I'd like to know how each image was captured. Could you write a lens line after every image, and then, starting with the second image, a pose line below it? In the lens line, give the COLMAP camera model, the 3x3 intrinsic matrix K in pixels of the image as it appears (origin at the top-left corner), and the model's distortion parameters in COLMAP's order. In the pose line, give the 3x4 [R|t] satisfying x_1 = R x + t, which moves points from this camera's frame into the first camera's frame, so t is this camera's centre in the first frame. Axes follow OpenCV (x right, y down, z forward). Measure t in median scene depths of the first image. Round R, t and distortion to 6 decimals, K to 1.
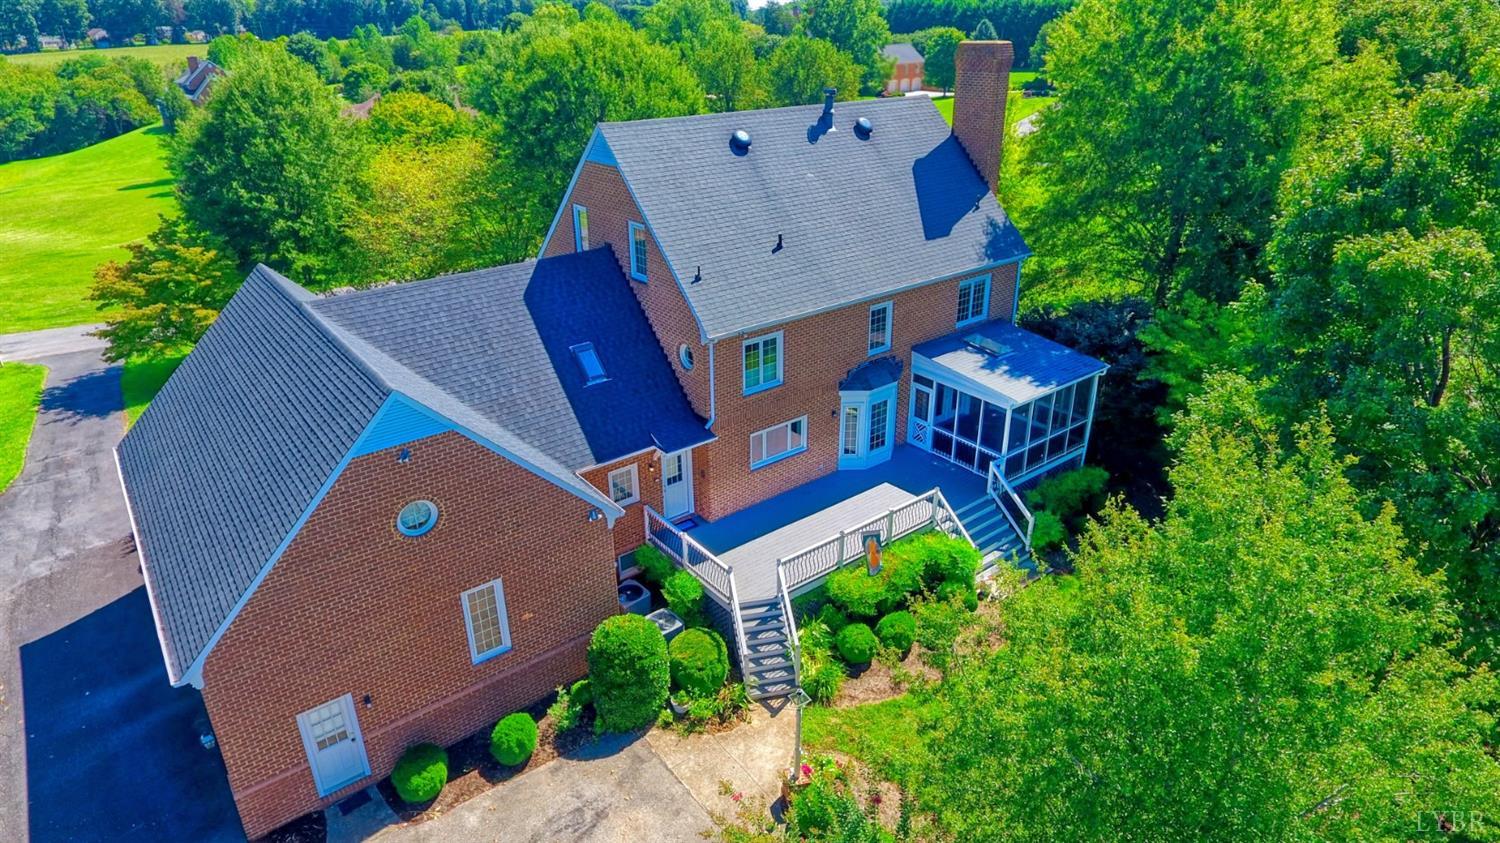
lens RADIAL K [[867.2, 0, 752.2], [0, 867.2, 422.0], [0, 0, 1]] dist [-0.000994, -0.001557]
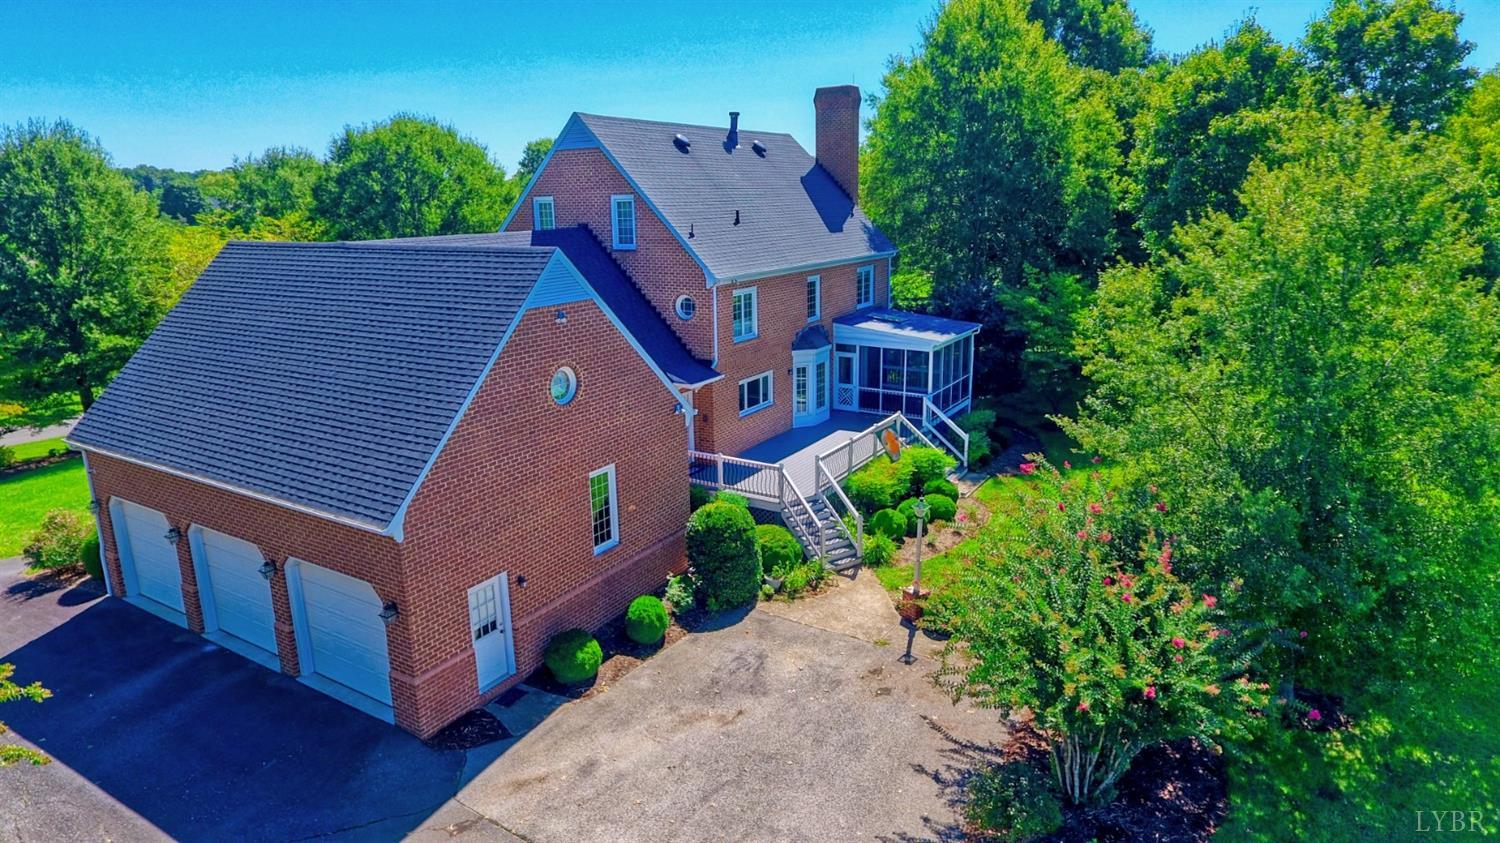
lens RADIAL K [[867.2, 0, 754.5], [0, 867.2, 414.7], [0, 0, 1]] dist [-0.000994, -0.001557]
pose [[0.937728, -0.092686, 0.334777, -0.372923], [0.154548, 0.974426, -0.163120, 0.249621], [-0.311096, 0.204701, 0.928071, -0.020033]]
